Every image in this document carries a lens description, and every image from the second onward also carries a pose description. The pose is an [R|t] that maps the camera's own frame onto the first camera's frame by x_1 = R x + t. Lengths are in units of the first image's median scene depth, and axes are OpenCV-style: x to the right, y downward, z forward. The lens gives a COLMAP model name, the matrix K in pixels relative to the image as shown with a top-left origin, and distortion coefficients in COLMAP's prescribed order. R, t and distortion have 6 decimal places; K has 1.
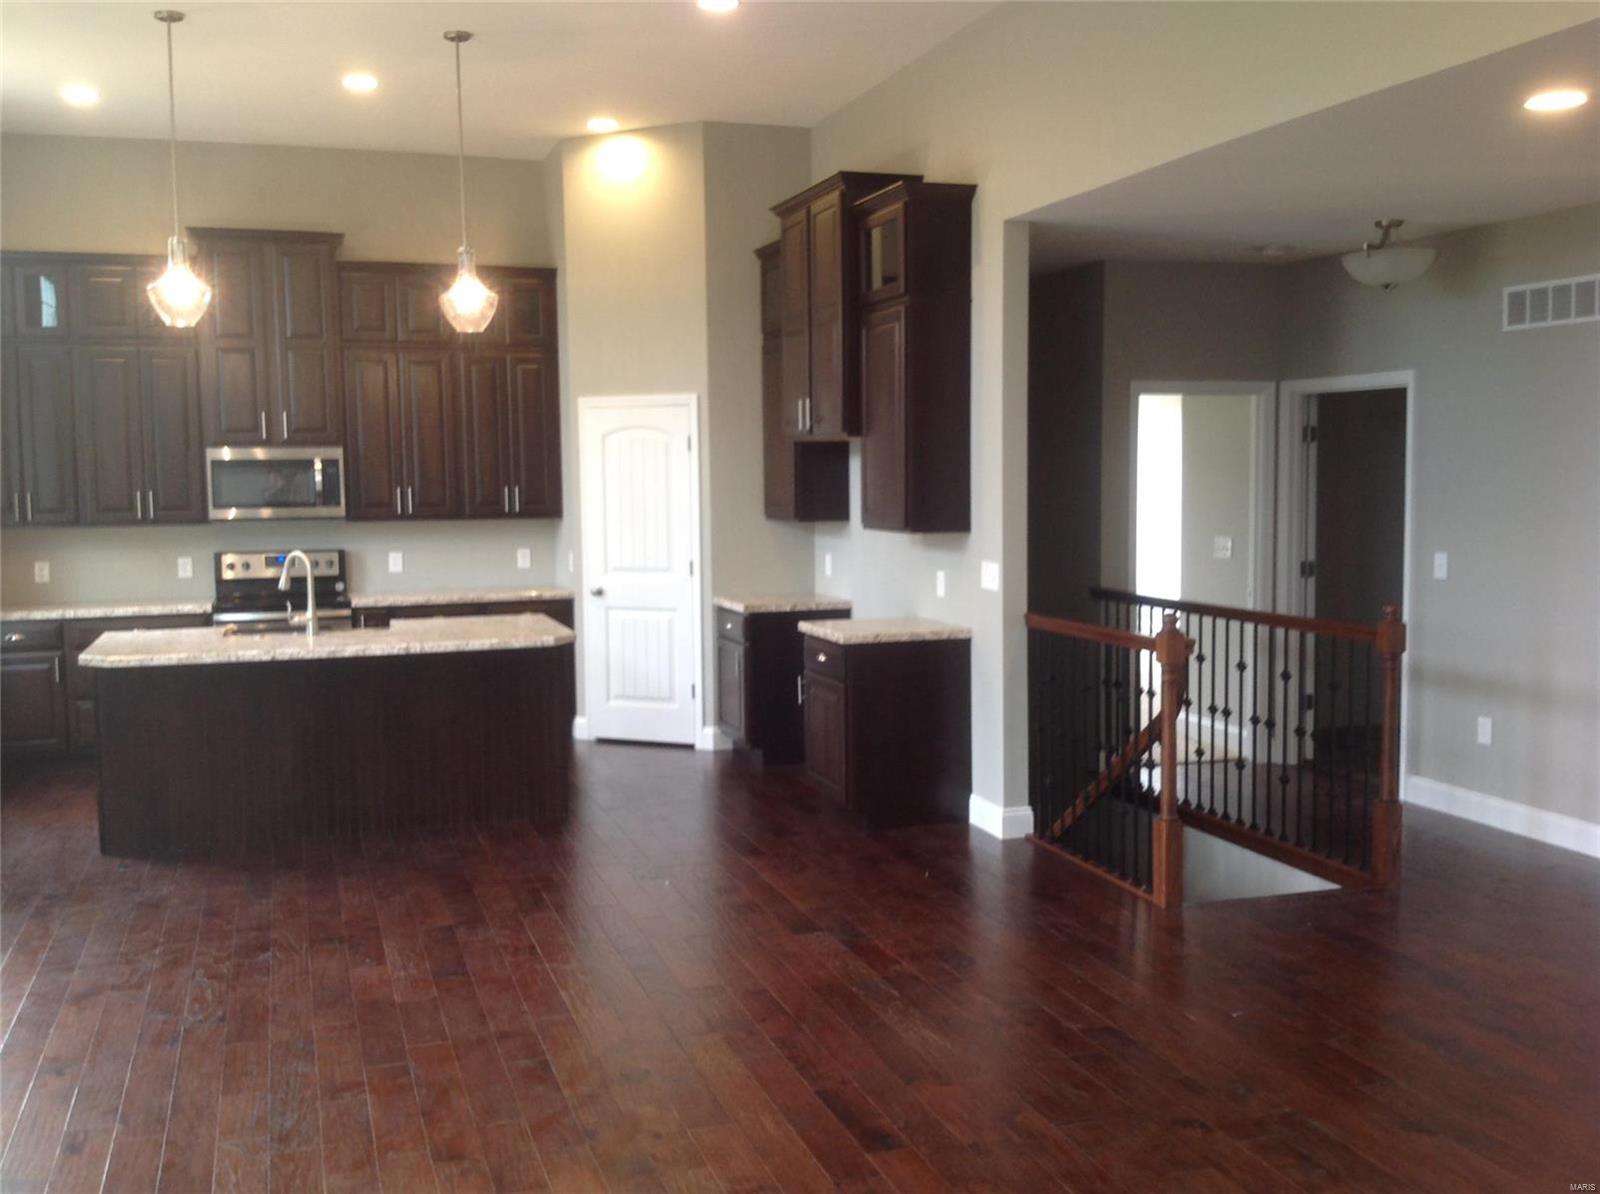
lens RADIAL K [[1579.6, 0, 791.9], [0, 1579.6, 571.5], [0, 0, 1]] dist [0.181082, -0.505875]
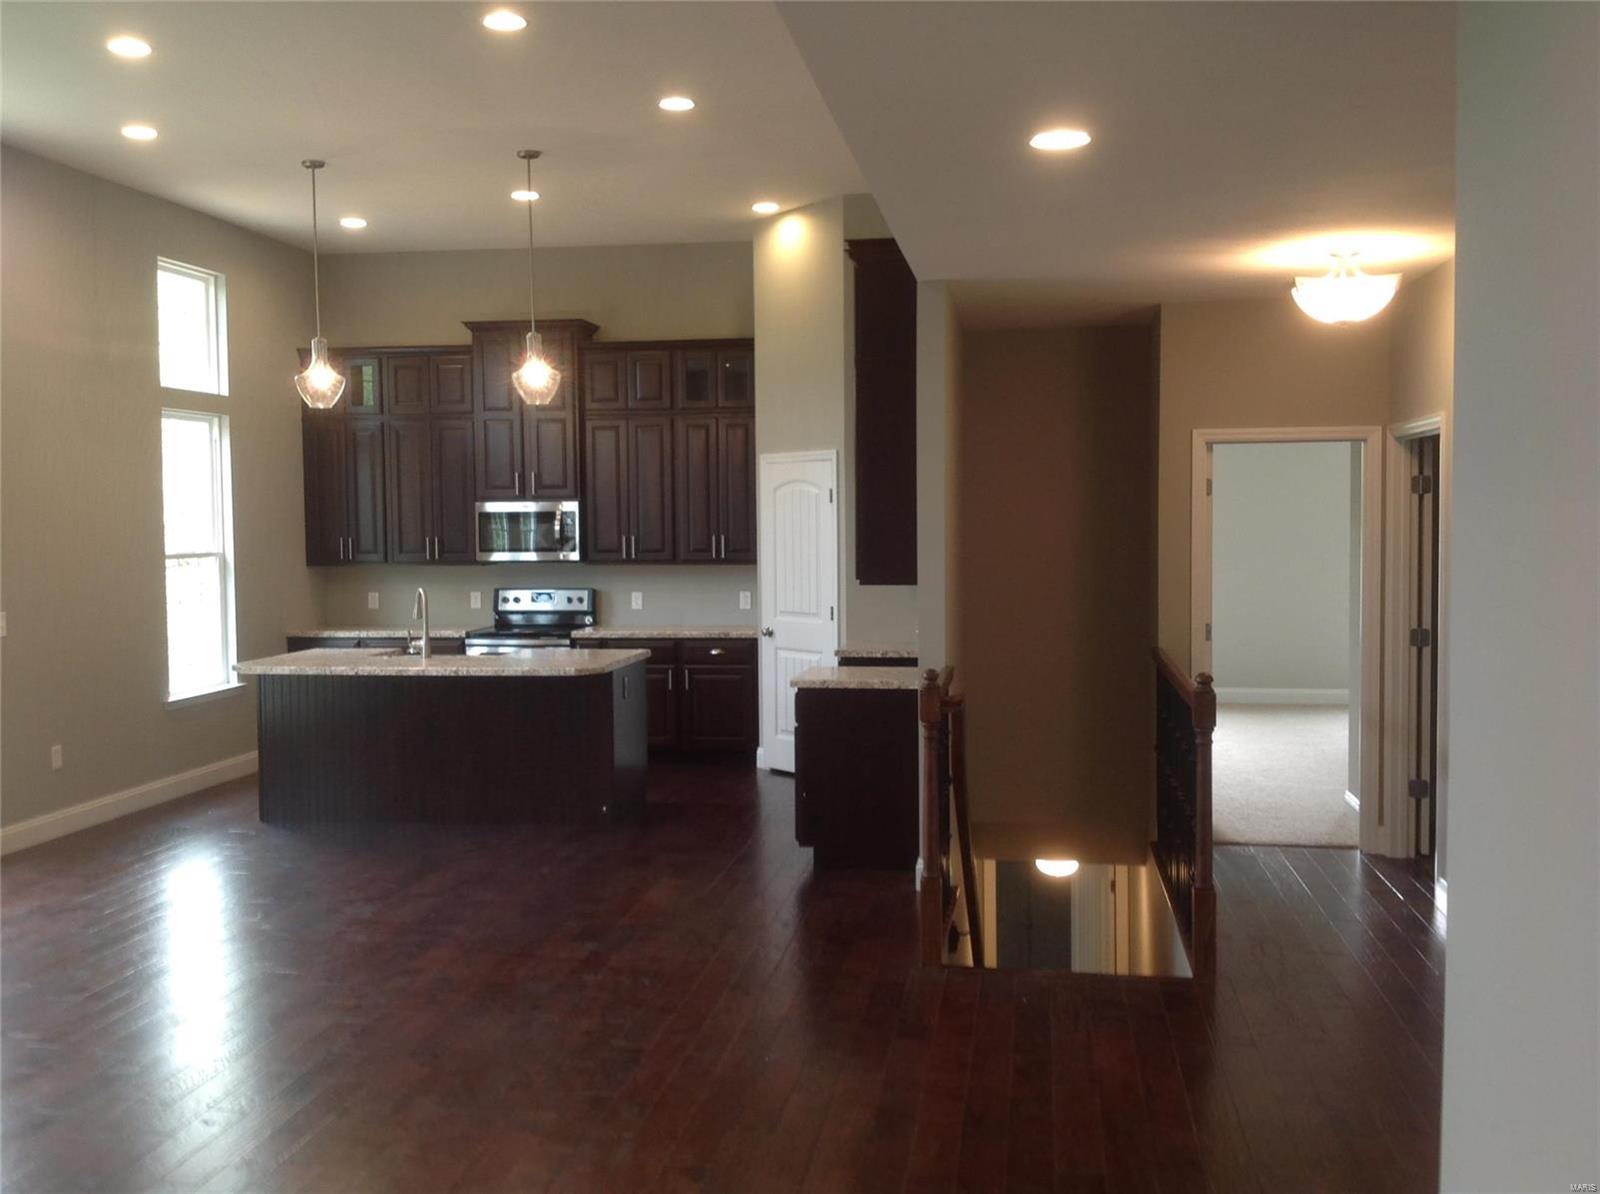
lens RADIAL K [[1579.6, 0, 791.9], [0, 1579.6, 571.5], [0, 0, 1]] dist [0.181082, -0.505875]
pose [[0.881607, 0.020648, -0.471532, 0.406734], [-0.033940, 0.999230, -0.019701, -0.008611], [0.470762, 0.033372, 0.881629, 0.048572]]
